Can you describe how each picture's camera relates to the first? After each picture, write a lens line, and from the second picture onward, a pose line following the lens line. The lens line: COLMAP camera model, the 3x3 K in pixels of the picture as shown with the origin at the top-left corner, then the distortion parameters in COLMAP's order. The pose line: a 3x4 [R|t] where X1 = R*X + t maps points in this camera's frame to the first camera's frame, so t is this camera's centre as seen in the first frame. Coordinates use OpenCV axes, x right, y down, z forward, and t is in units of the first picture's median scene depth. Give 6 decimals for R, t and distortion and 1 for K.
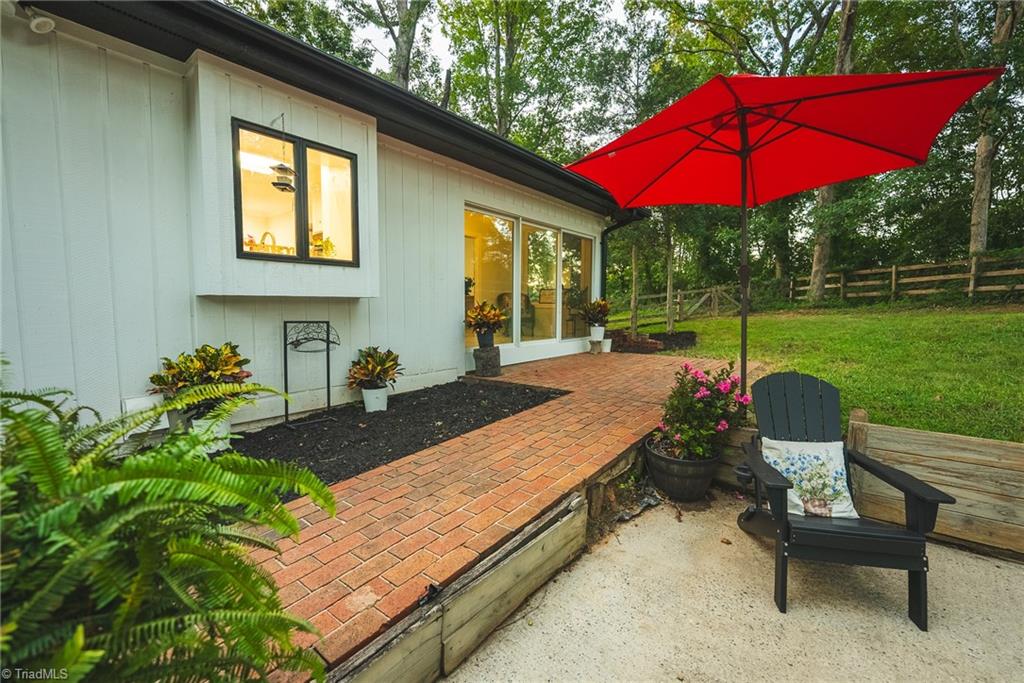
lens RADIAL K [[427.5, 0, 512.0], [0, 427.5, 341.5], [0, 0, 1]] dist [-0.002363, -0.000387]
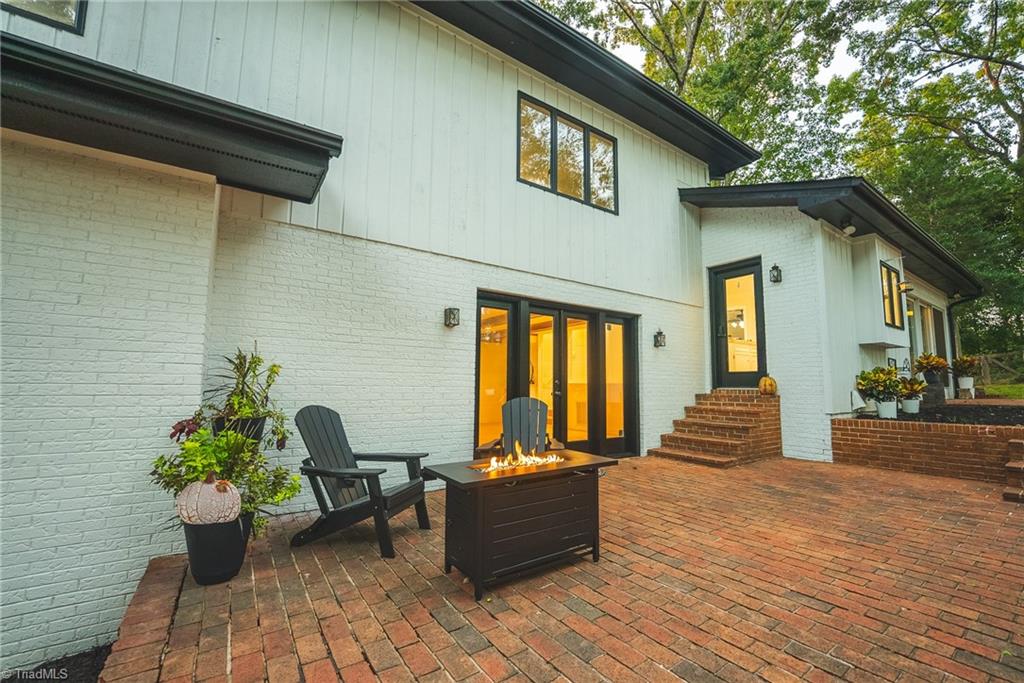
lens RADIAL K [[427.5, 0, 512.0], [0, 427.5, 341.5], [0, 0, 1]] dist [-0.002363, -0.000387]
pose [[0.955951, -0.033214, -0.291642, -1.243939], [-0.022297, 0.982490, -0.184978, 0.223560], [0.292679, 0.183332, 0.938471, -1.111962]]
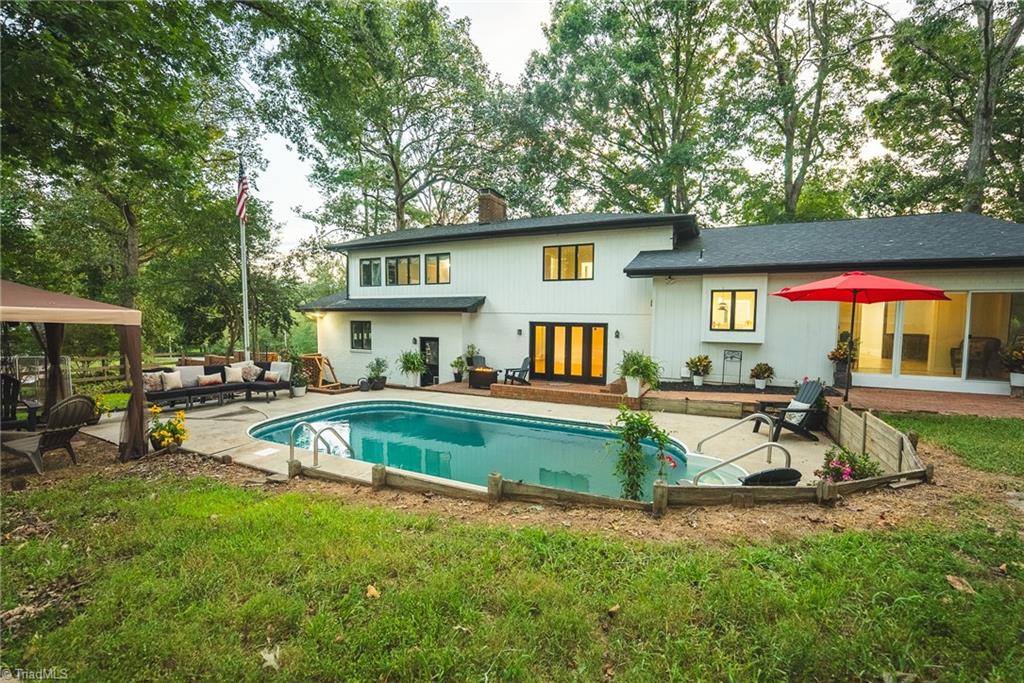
lens RADIAL K [[427.5, 0, 512.0], [0, 427.5, 341.5], [0, 0, 1]] dist [-0.002363, -0.000387]
pose [[0.196983, 0.053977, -0.978920, 1.855527], [-0.084518, 0.995701, 0.037895, -0.085699], [0.976757, 0.075272, 0.200698, -0.938265]]
